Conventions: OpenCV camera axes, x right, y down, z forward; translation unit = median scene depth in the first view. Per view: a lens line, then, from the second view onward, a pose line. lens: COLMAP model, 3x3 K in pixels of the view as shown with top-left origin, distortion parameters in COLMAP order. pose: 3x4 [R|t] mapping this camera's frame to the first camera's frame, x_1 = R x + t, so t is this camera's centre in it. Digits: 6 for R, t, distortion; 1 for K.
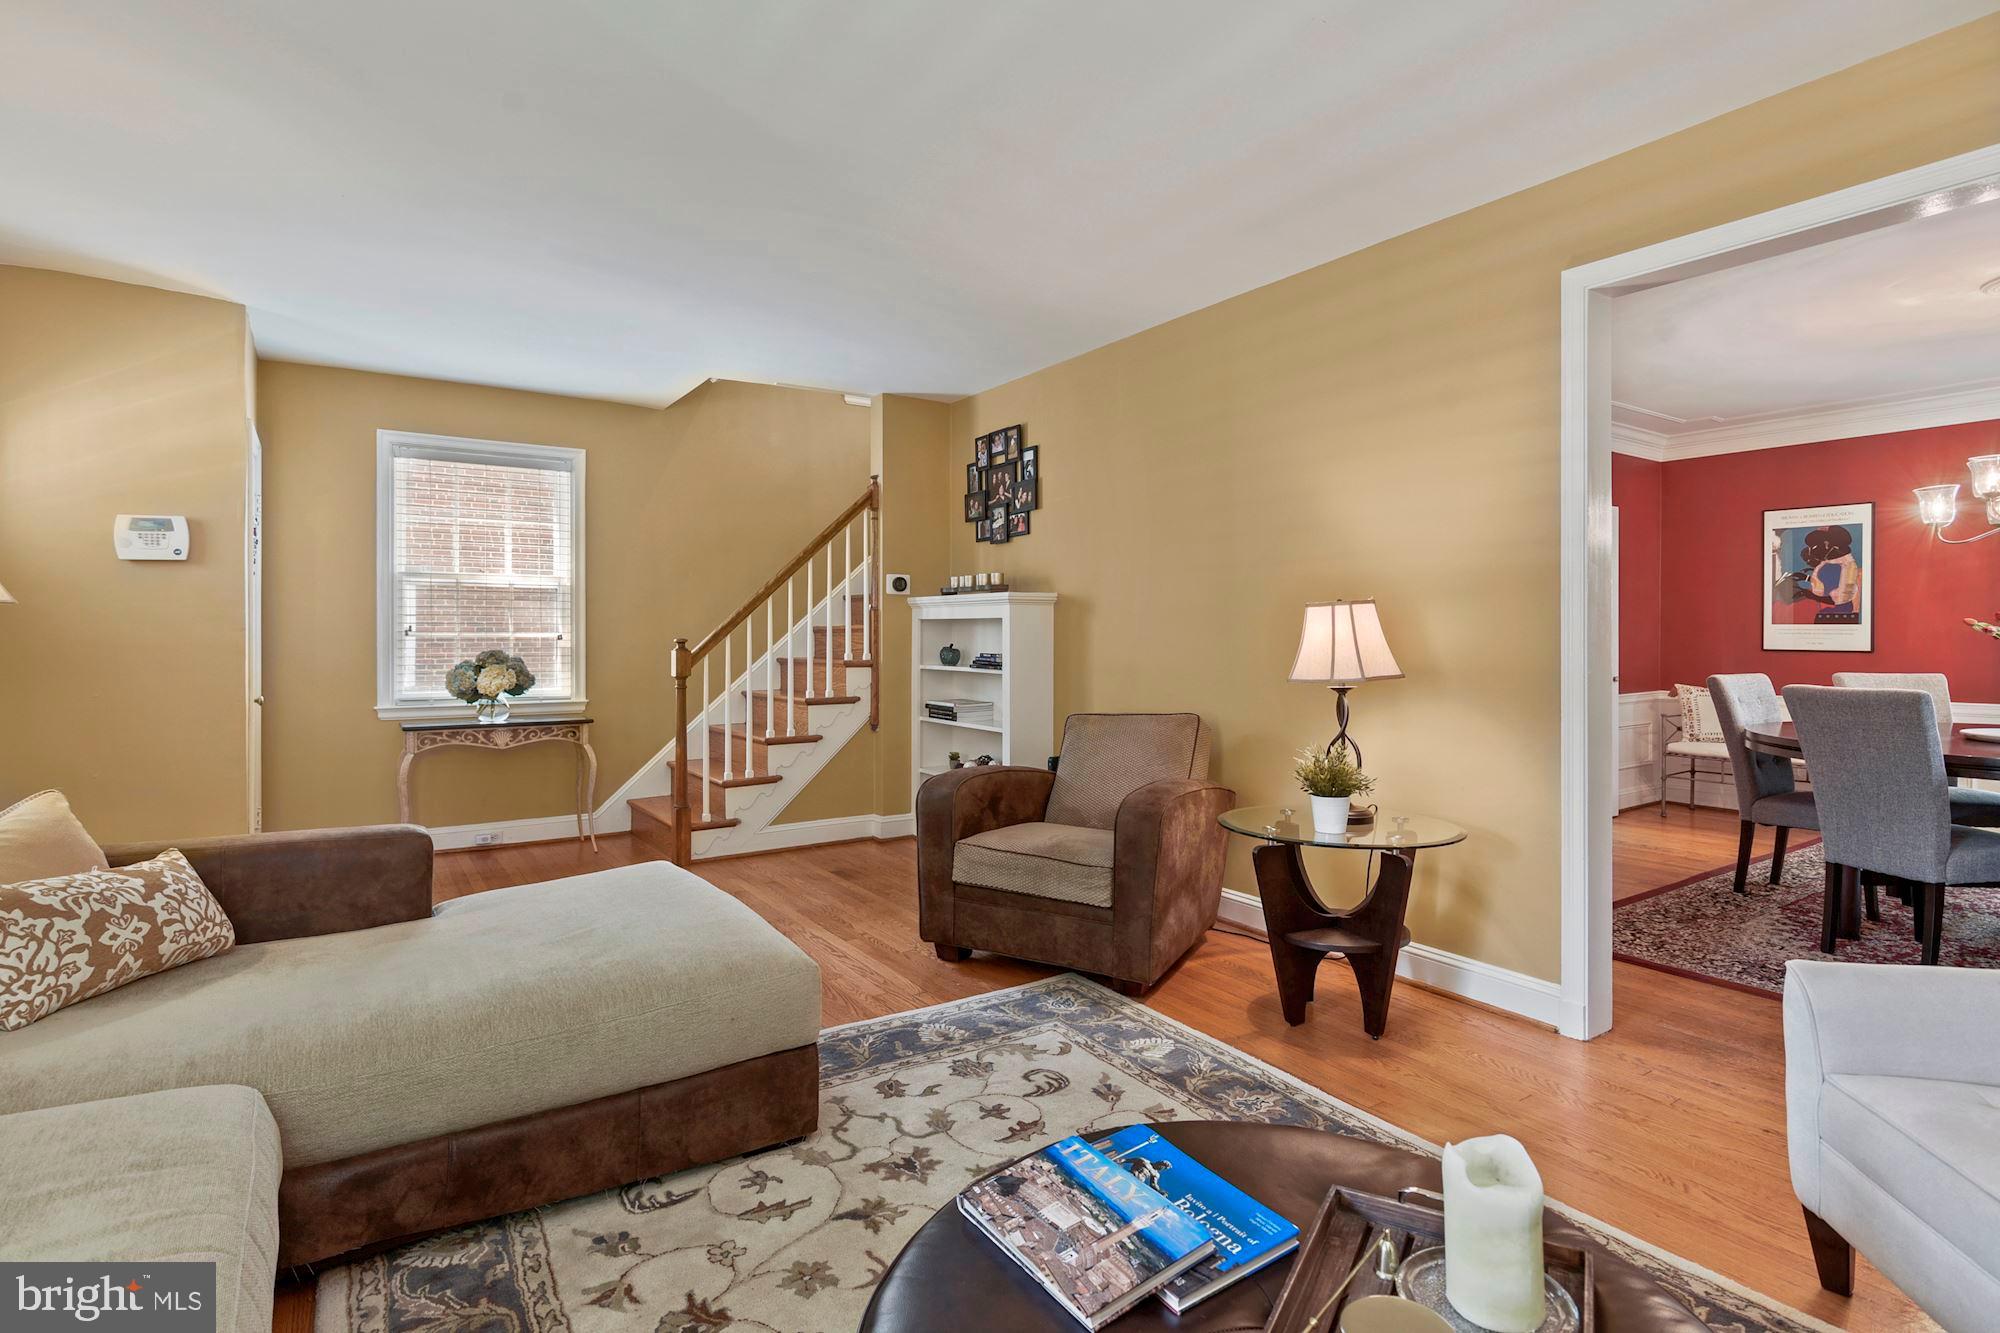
lens RADIAL K [[981.6, 0, 1002.3], [0, 981.6, 643.0], [0, 0, 1]] dist [-0.008900, -0.000522]
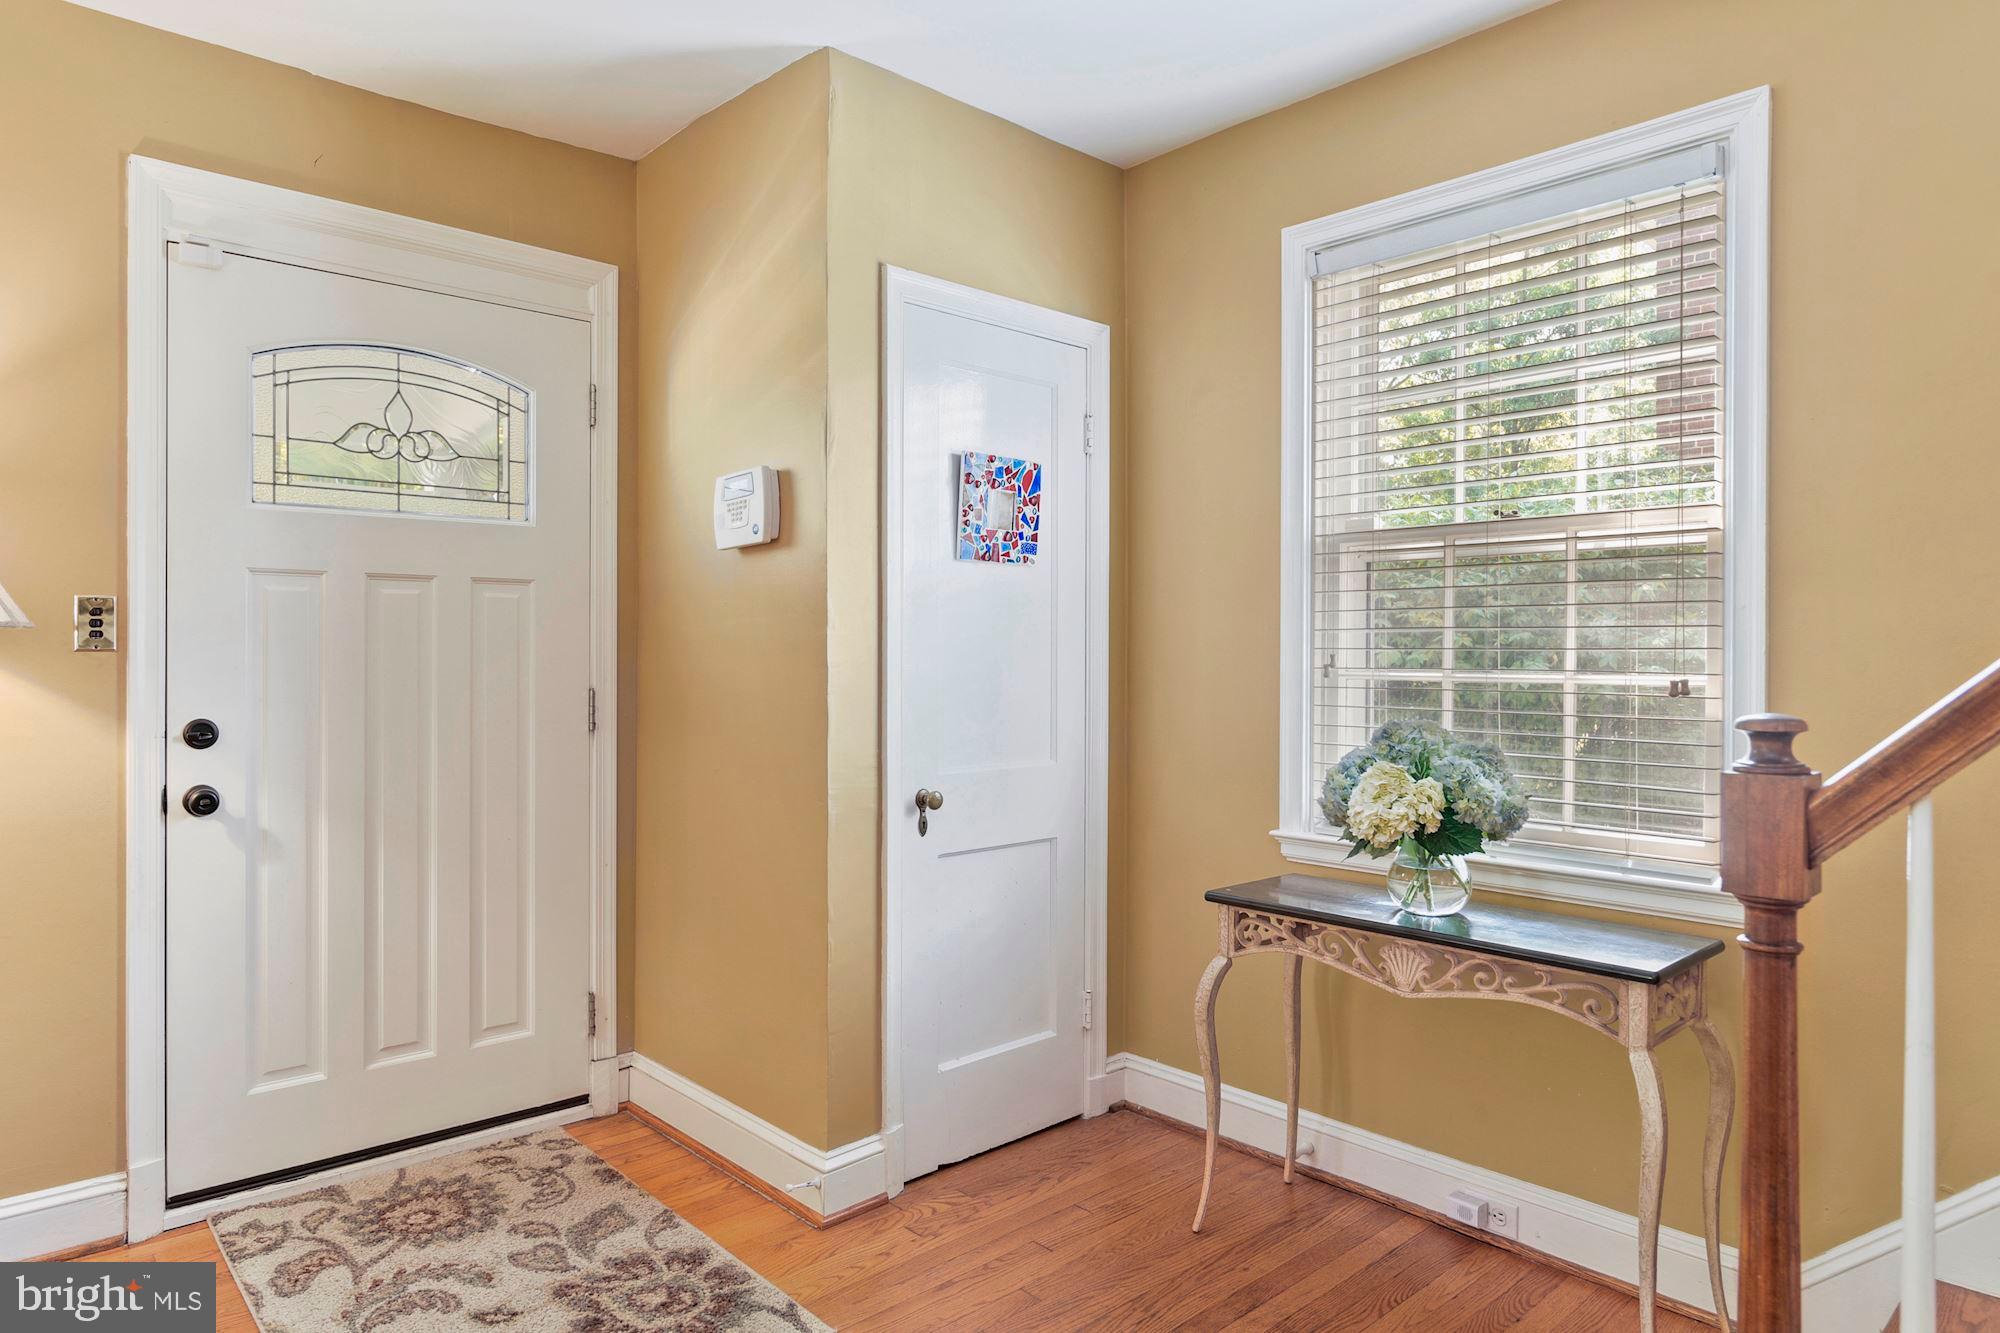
lens RADIAL K [[1219.3, 0, 1000.0], [0, 1219.3, 666.5], [0, 0, 1]] dist [-0.000154, -0.000032]
pose [[0.150496, 0.007049, -0.988585, -0.091509], [-0.010889, 0.999926, 0.005472, -0.013993], [0.988551, 0.009941, 0.150562, 0.779509]]
